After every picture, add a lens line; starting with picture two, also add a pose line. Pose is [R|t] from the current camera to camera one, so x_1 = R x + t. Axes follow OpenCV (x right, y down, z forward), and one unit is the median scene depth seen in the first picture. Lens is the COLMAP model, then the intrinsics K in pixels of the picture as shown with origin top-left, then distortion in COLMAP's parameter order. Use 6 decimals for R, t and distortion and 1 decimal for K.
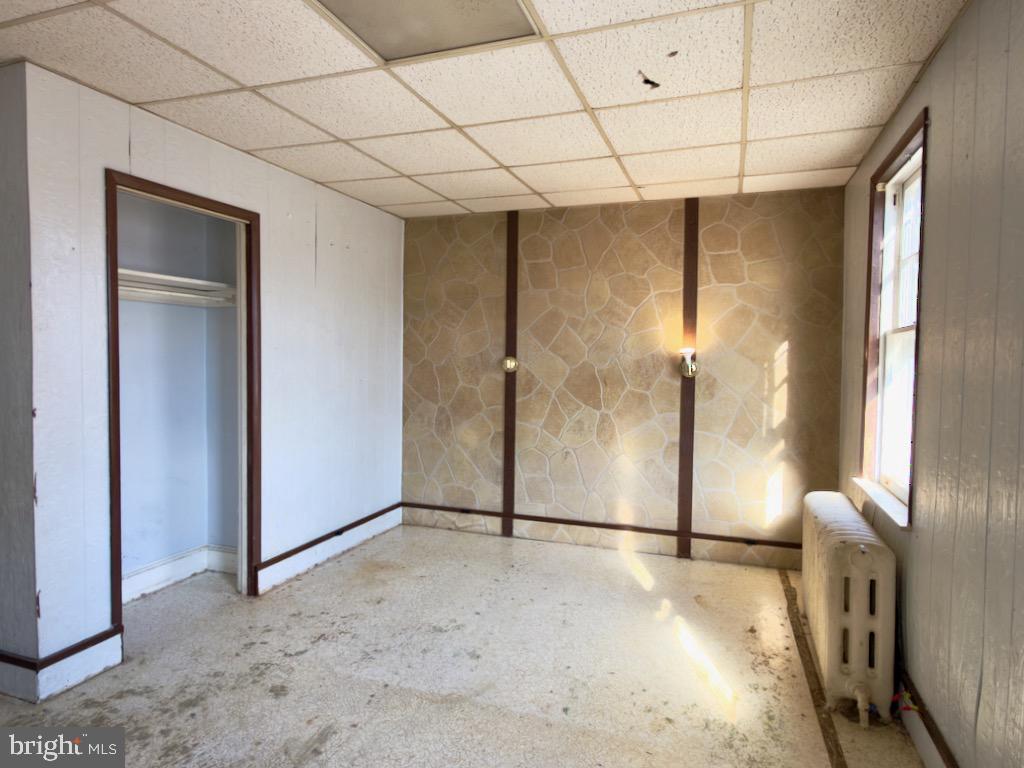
lens RADIAL K [[607.1, 0, 512.0], [0, 607.1, 384.0], [0, 0, 1]] dist [-0.001848, -0.000408]
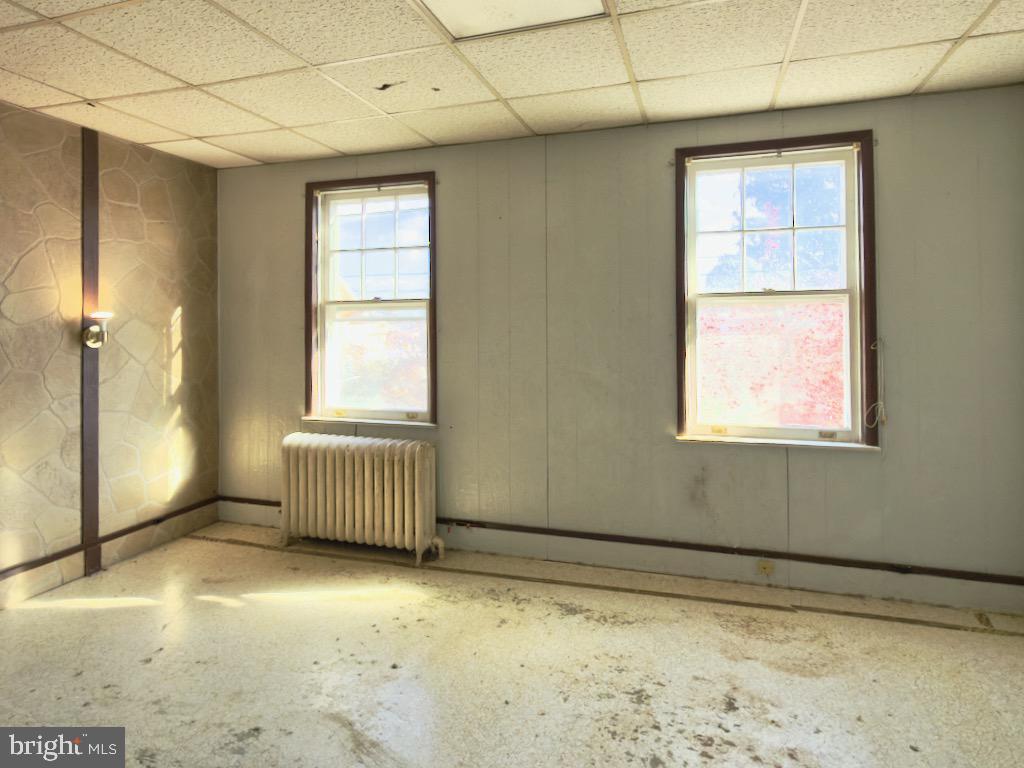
lens RADIAL K [[604.5, 0, 509.4], [0, 604.5, 333.9], [0, 0, 1]] dist [-0.001208, 0.000248]
pose [[-0.023194, -0.025487, 0.999406, -0.538149], [0.055183, 0.998118, 0.026735, -0.020796], [-0.998207, 0.055770, -0.021744, 0.466384]]
